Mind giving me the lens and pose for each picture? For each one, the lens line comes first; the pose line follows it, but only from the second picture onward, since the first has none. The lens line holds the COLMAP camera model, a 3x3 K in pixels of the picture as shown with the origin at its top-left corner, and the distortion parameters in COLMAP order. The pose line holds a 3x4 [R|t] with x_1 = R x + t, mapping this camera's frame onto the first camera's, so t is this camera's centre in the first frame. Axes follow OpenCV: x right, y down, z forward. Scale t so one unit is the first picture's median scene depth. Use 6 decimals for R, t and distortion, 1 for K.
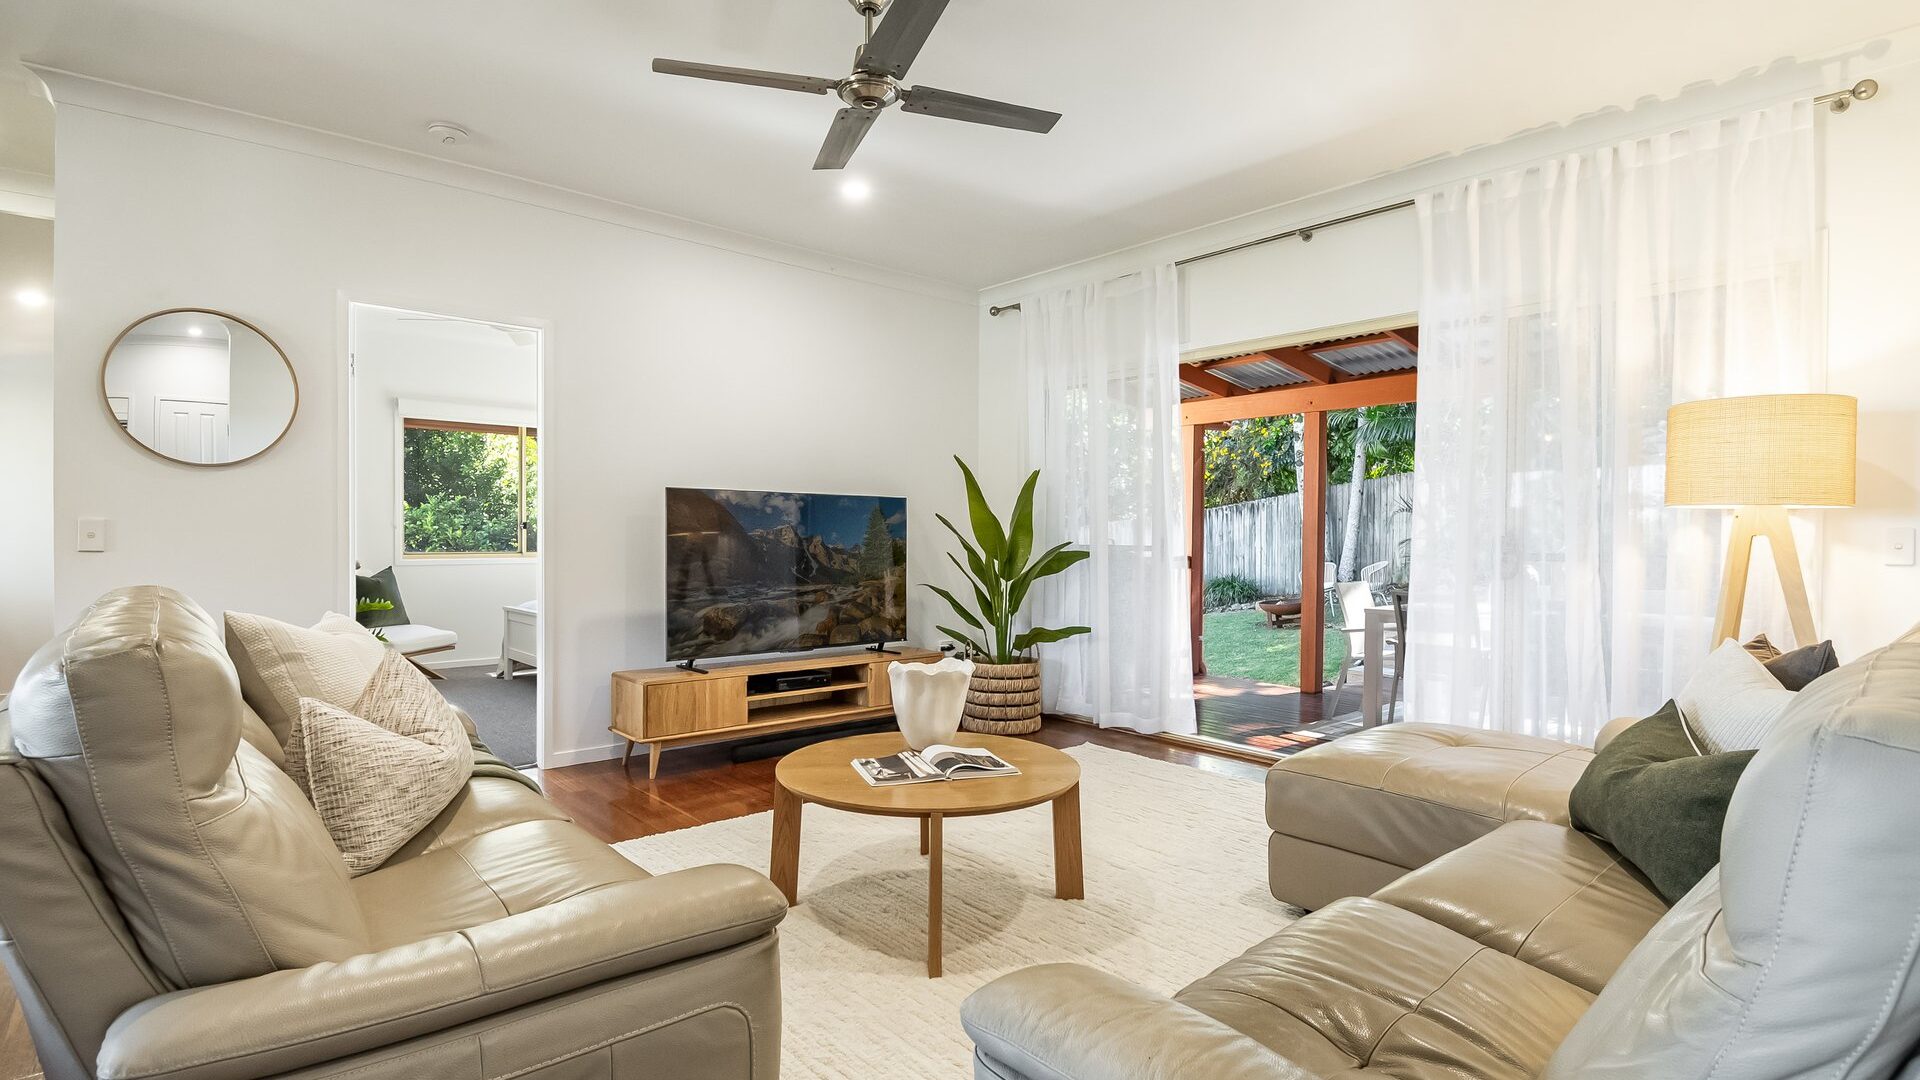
lens RADIAL K [[931.1, 0, 965.1], [0, 931.1, 552.2], [0, 0, 1]] dist [0.004656, -0.007607]
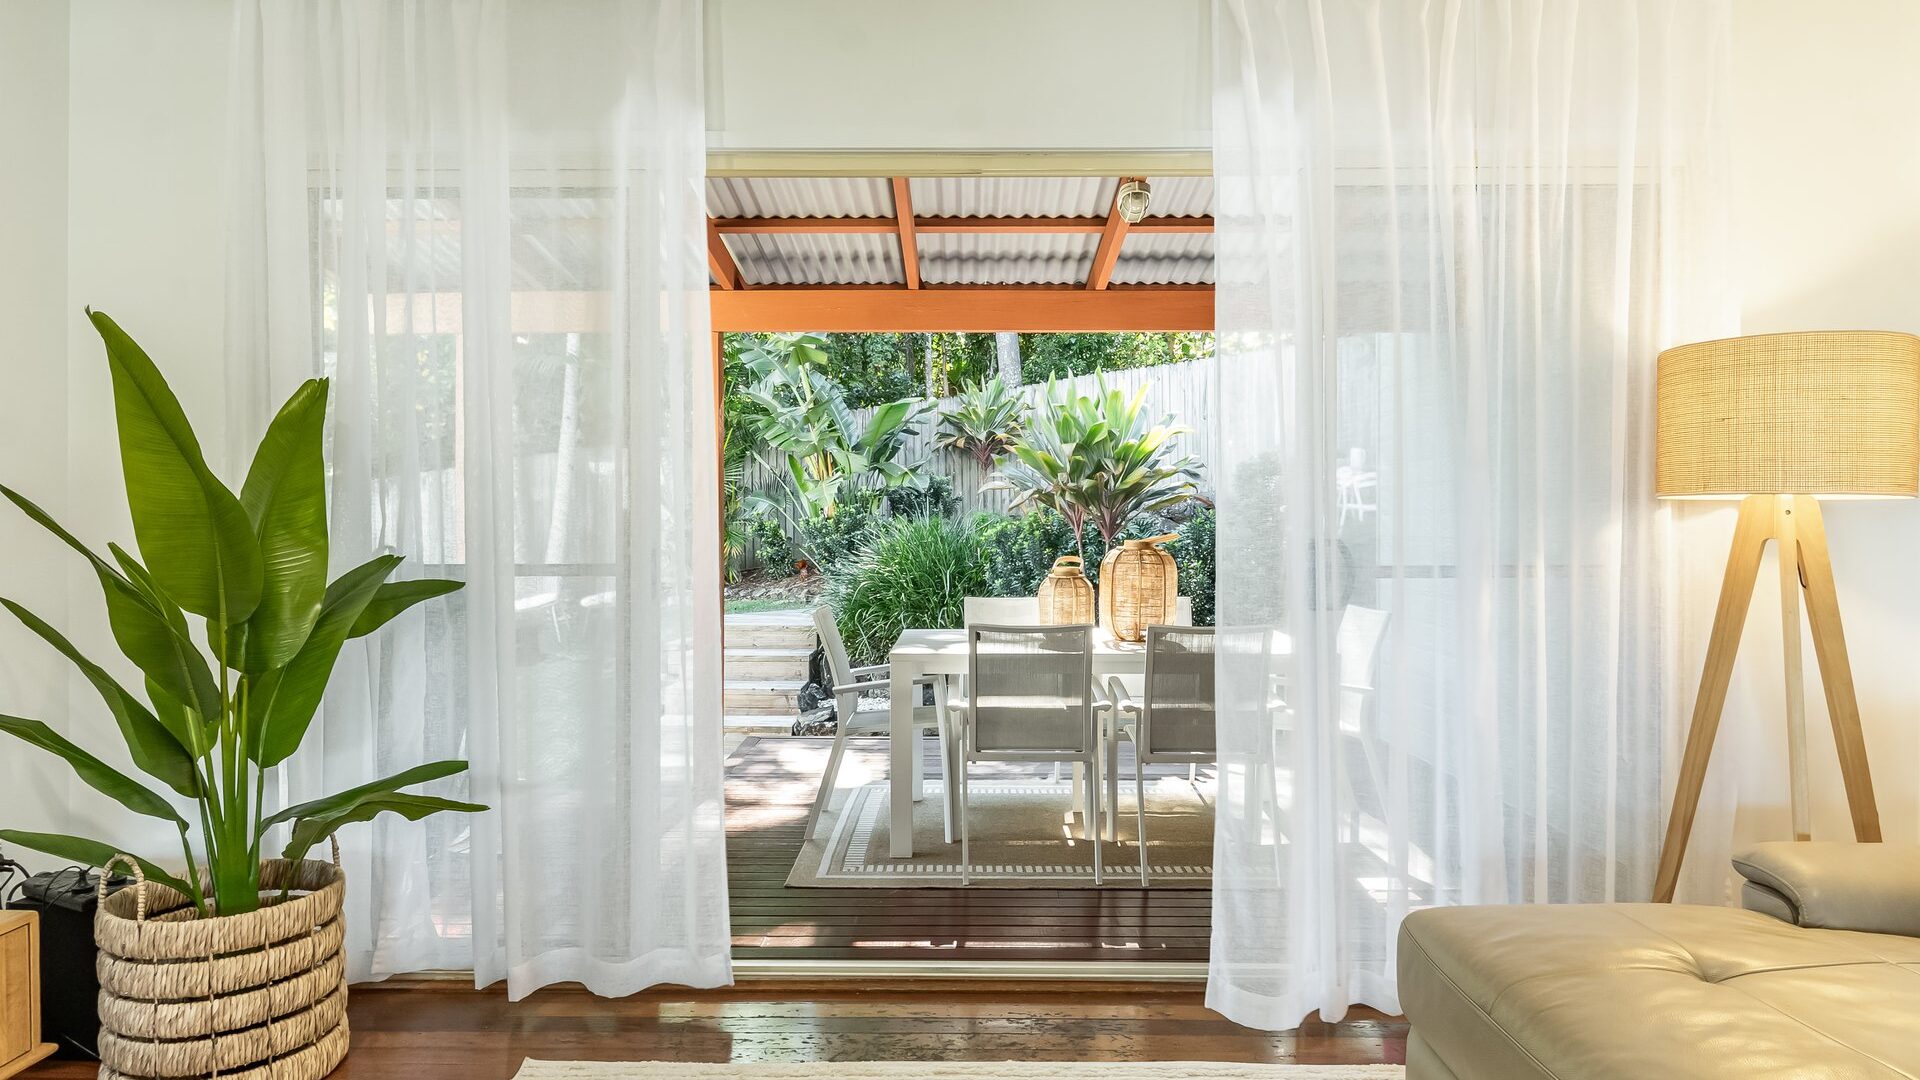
lens RADIAL K [[1128.0, 0, 963.2], [0, 1128.0, 525.7], [0, 0, 1]] dist [-0.025817, 0.000089]
pose [[0.664070, -0.007623, 0.747631, -0.033802], [0.018279, 0.999815, -0.006042, -0.006555], [-0.747446, 0.017679, 0.664087, 0.177411]]
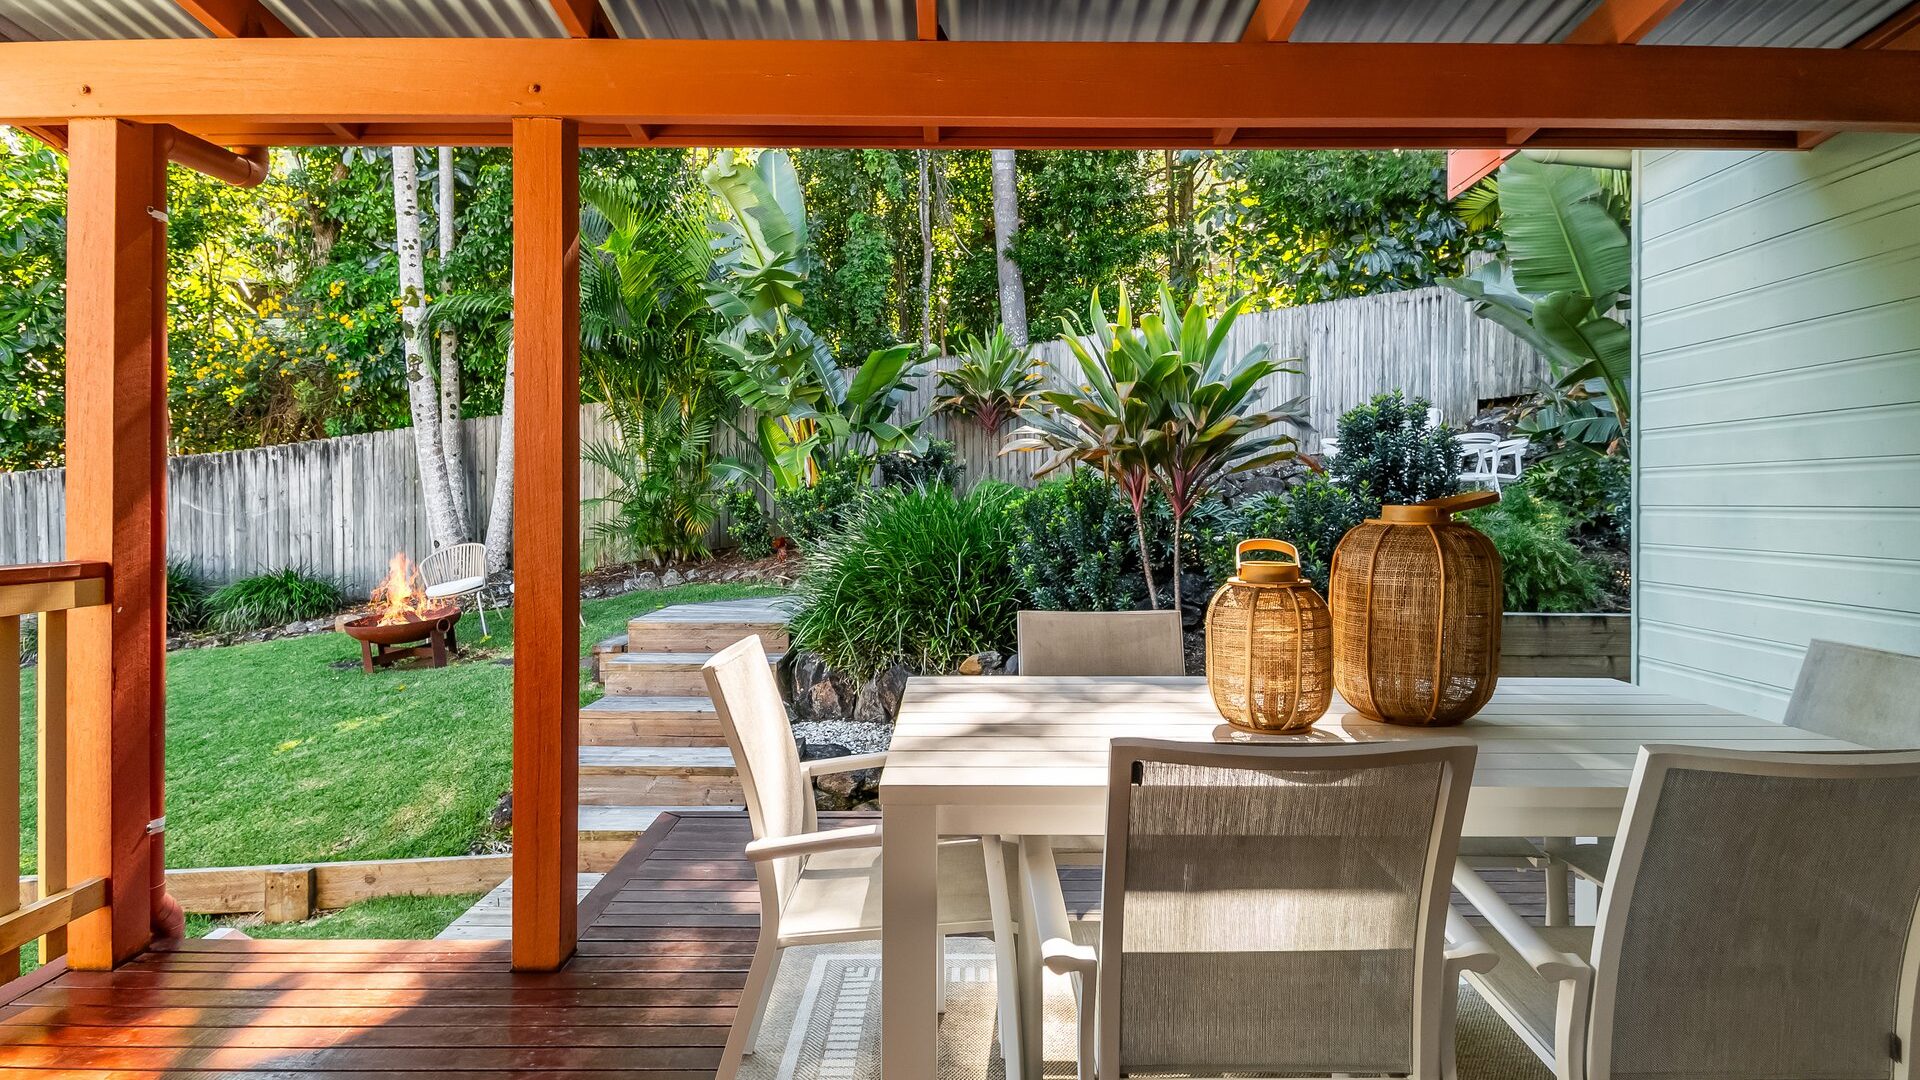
lens RADIAL K [[1026.1, 0, 958.4], [0, 1026.1, 507.8], [0, 0, 1]] dist [0.004376, 0.000083]
pose [[0.657401, -0.010259, 0.753471, 0.091291], [0.017755, 0.999841, -0.001877, -0.004162], [-0.753332, 0.014612, 0.657479, 0.303883]]
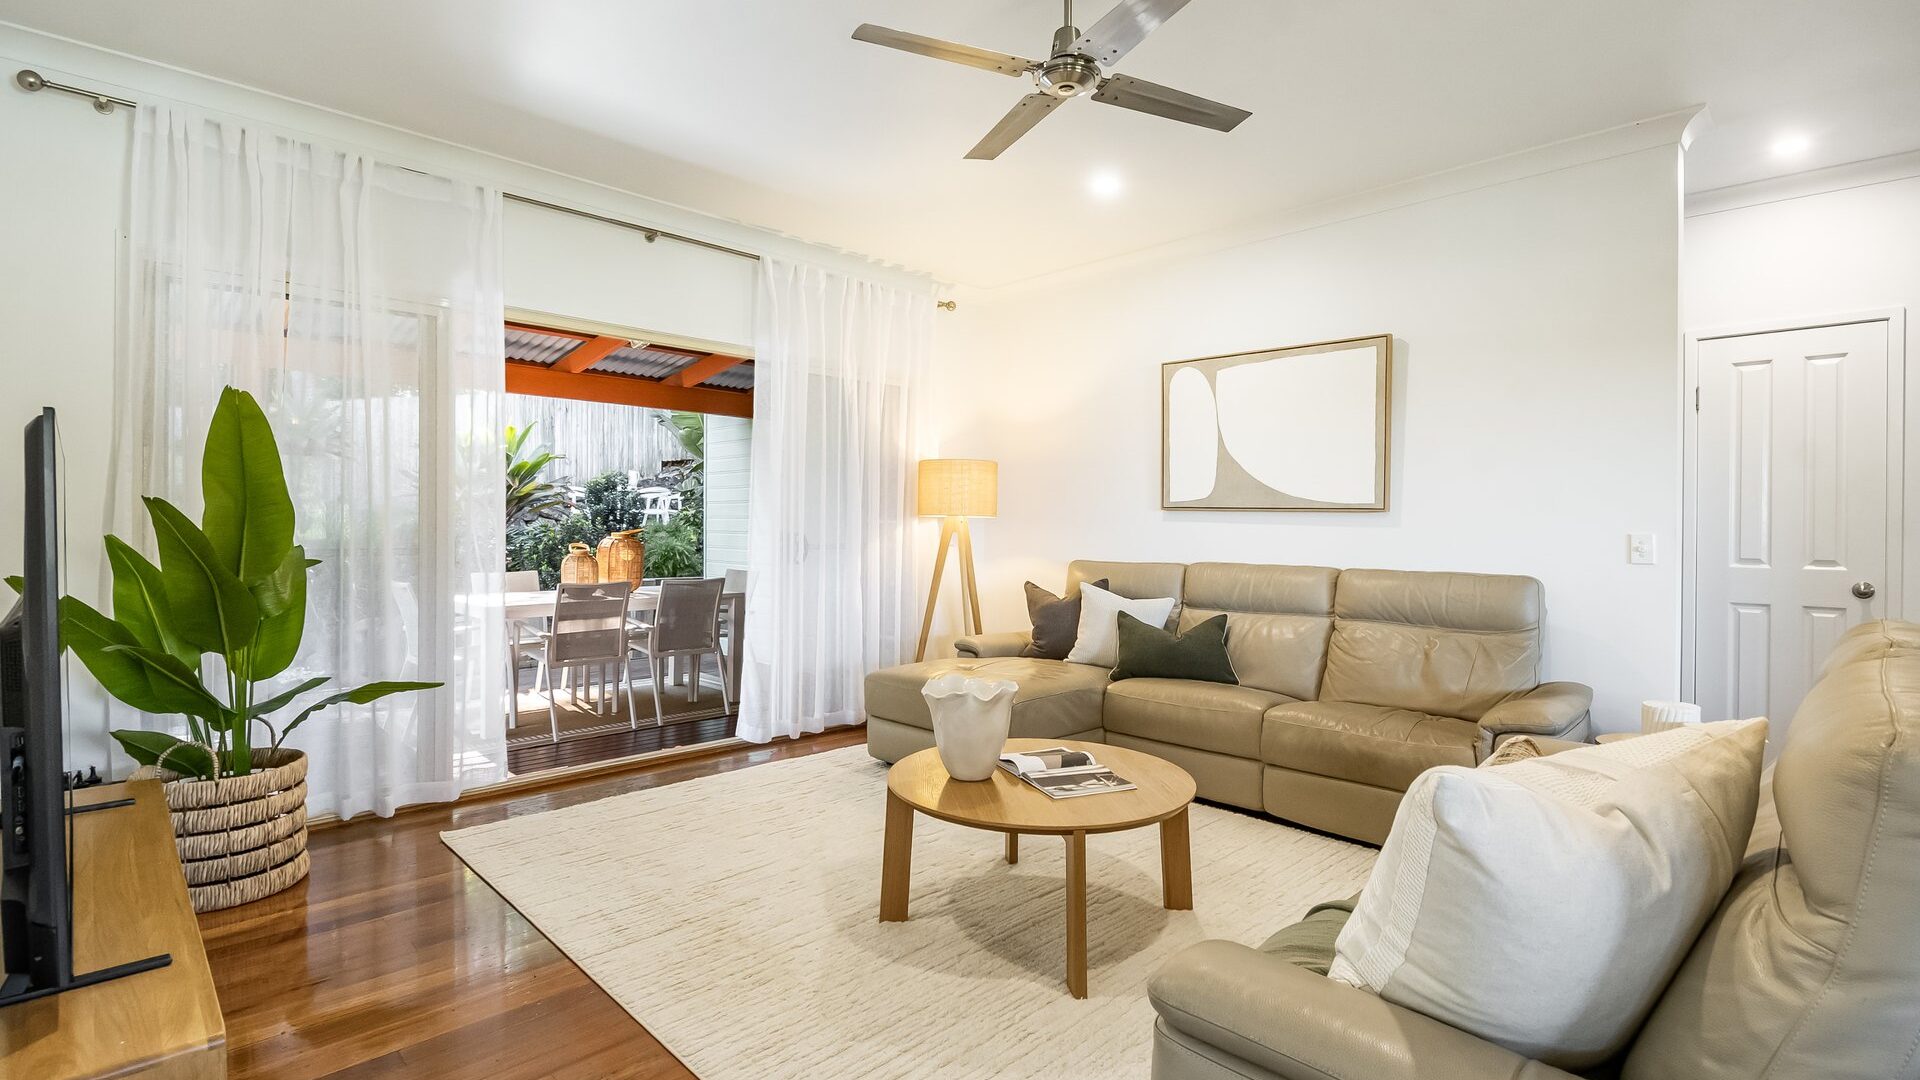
lens RADIAL K [[889.2, 0, 956.7], [0, 889.2, 538.6], [0, 0, 1]] dist [0.000699, 0.000093]
pose [[-0.057122, -0.024169, 0.998075, -0.186319], [0.009398, 0.999650, 0.024746, -0.009535], [-0.998323, 0.010794, -0.056875, 0.215937]]
